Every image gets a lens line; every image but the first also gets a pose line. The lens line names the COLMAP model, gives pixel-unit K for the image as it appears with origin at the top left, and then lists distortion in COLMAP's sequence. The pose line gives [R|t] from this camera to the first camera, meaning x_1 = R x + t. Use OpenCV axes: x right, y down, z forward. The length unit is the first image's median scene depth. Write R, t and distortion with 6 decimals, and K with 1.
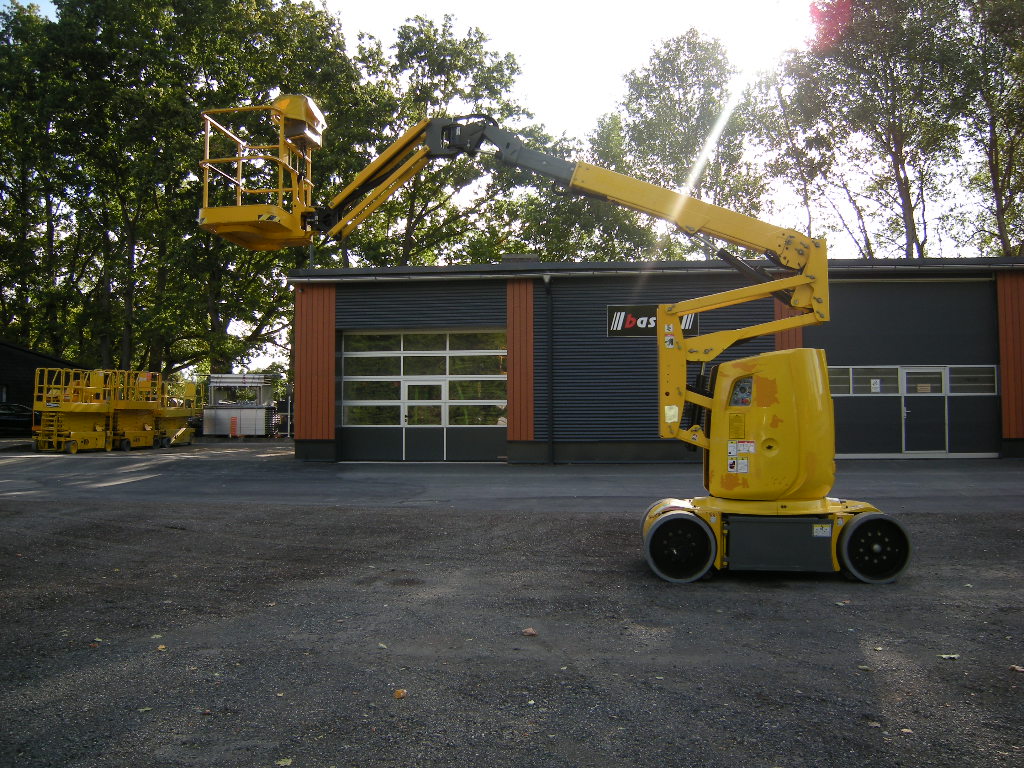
lens RADIAL K [[849.9, 0, 512.0], [0, 849.9, 384.0], [0, 0, 1]] dist [-0.117605, 0.052444]
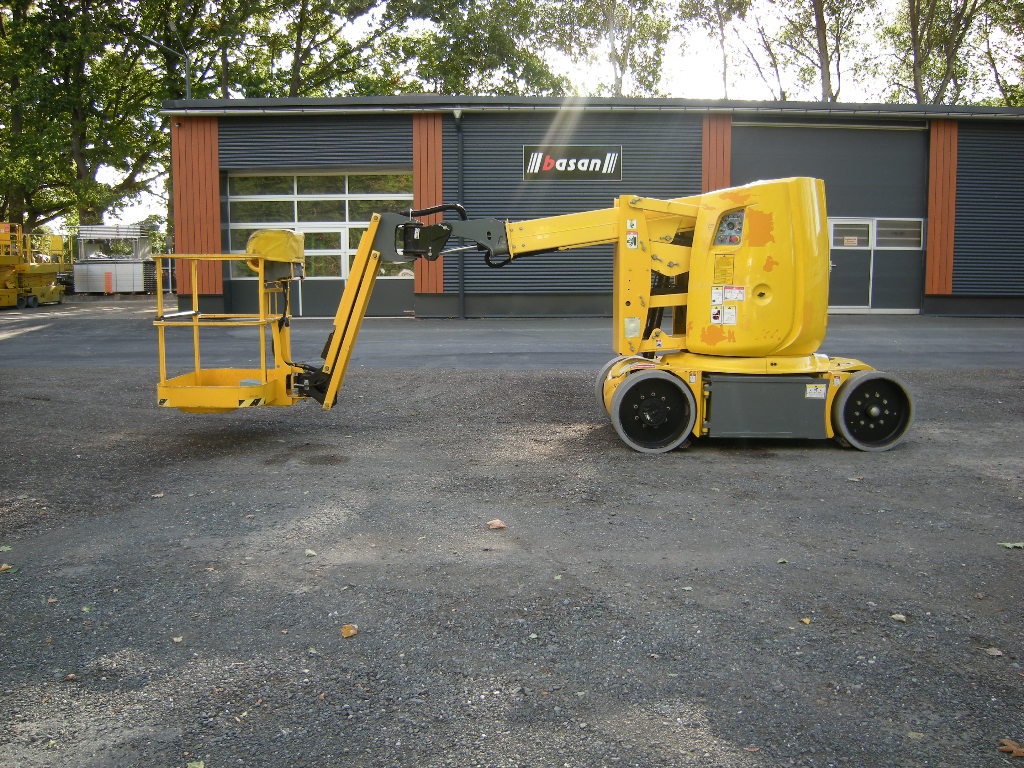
lens RADIAL K [[849.9, 0, 512.0], [0, 849.9, 384.0], [0, 0, 1]] dist [-0.117605, 0.052444]
pose [[0.991769, -0.015134, 0.127143, -0.019228], [-0.006433, 0.985846, 0.167530, 0.009087], [-0.127879, -0.166969, 0.977634, 0.071823]]
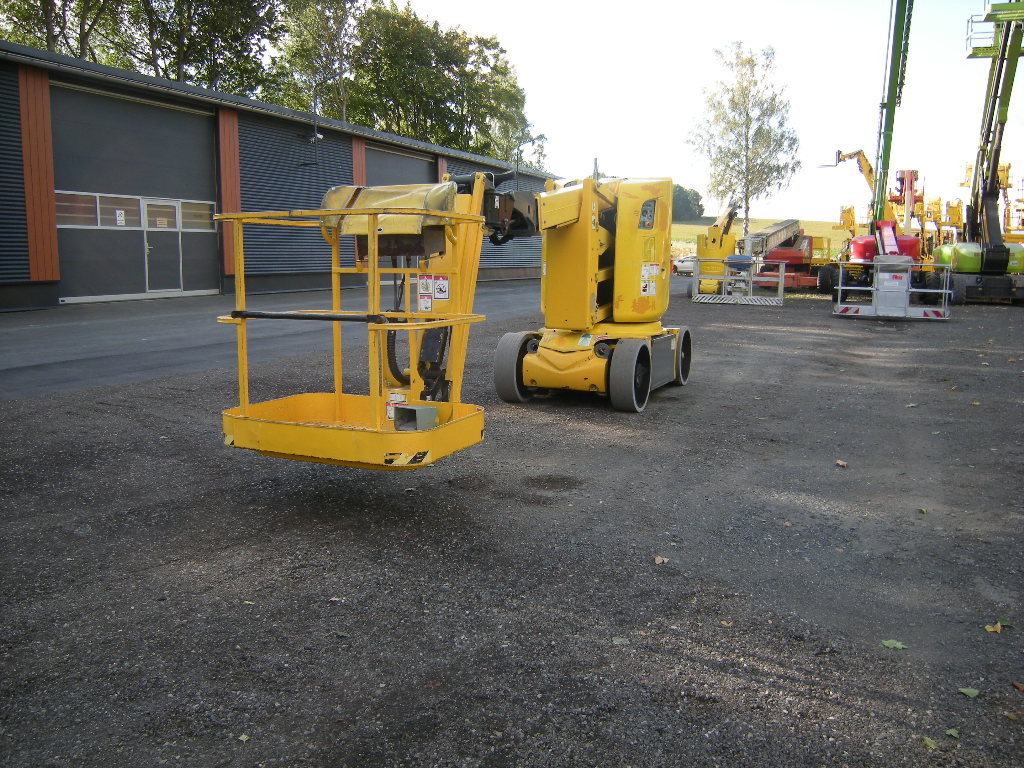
lens RADIAL K [[849.9, 0, 512.0], [0, 849.9, 384.0], [0, 0, 1]] dist [-0.117605, 0.052444]
pose [[0.297239, -0.137275, 0.944883, -0.287549], [-0.040331, 0.986922, 0.156070, 0.022061], [-0.953951, -0.084498, 0.287816, 0.325155]]
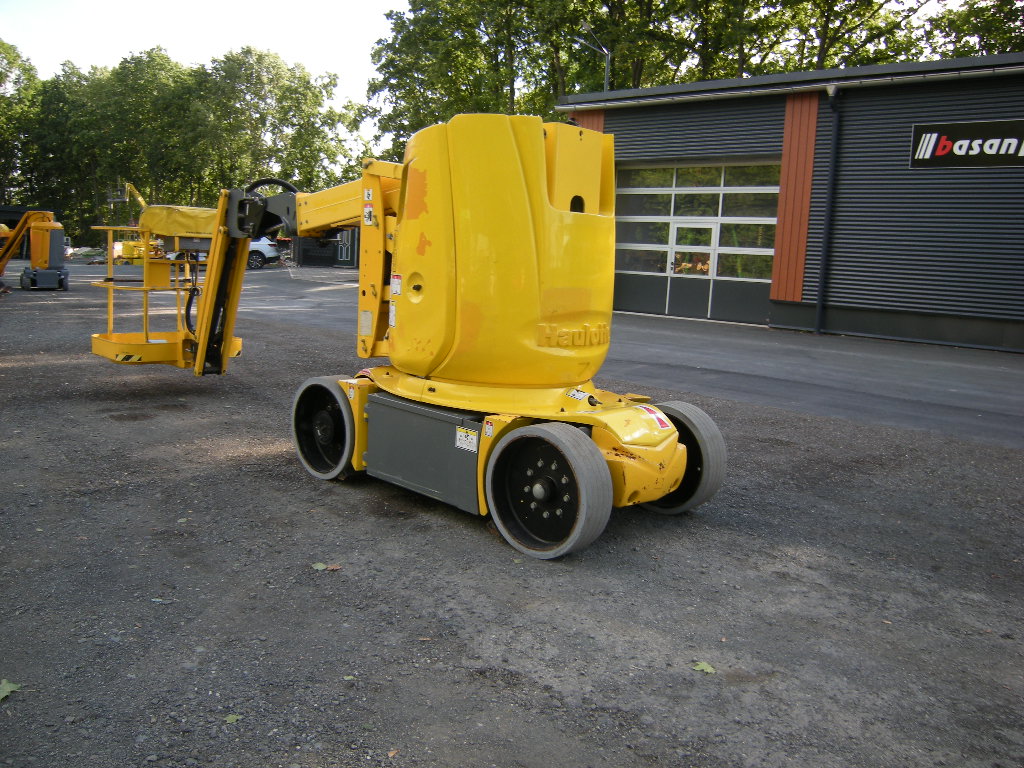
lens RADIAL K [[849.9, 0, 512.0], [0, 849.9, 384.0], [0, 0, 1]] dist [-0.117605, 0.052444]
pose [[0.805333, 0.128409, -0.578748, 0.271650], [-0.030795, 0.984002, 0.175473, 0.013255], [0.592022, -0.123492, 0.796404, 0.209917]]
